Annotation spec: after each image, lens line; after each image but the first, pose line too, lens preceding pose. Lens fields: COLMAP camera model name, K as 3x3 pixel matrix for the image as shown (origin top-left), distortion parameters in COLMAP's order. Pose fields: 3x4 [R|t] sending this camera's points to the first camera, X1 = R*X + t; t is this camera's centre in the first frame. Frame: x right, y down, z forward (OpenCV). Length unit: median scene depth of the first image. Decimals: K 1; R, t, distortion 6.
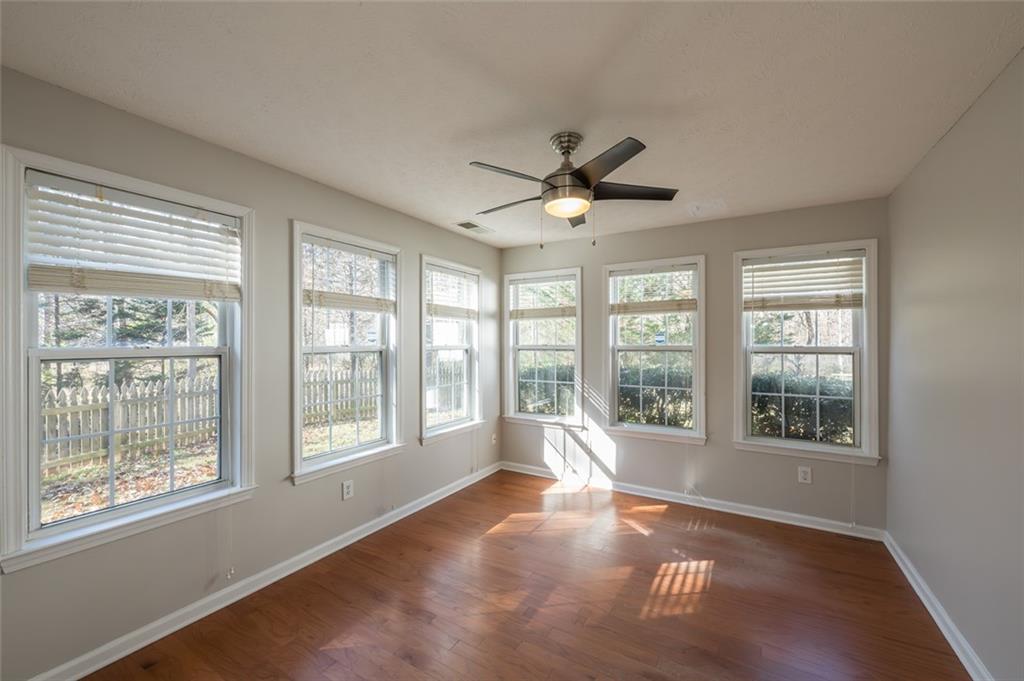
lens RADIAL K [[408.1, 0, 499.7], [0, 408.1, 342.4], [0, 0, 1]] dist [0.000403, 0.000056]
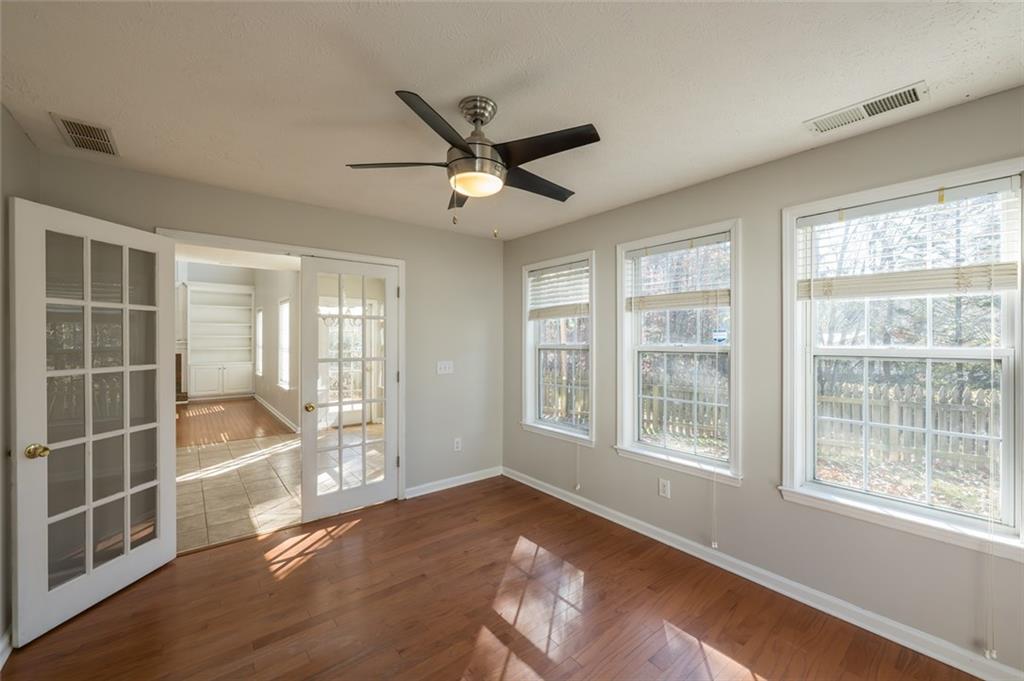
lens RADIAL K [[408.9, 0, 514.3], [0, 408.9, 341.0], [0, 0, 1]] dist [-0.003196, -0.000173]
pose [[-0.327303, 0.006741, -0.944895, 0.721255], [-0.001239, 0.999971, 0.007563, -0.011470], [0.944919, 0.003646, -0.327285, 1.007751]]
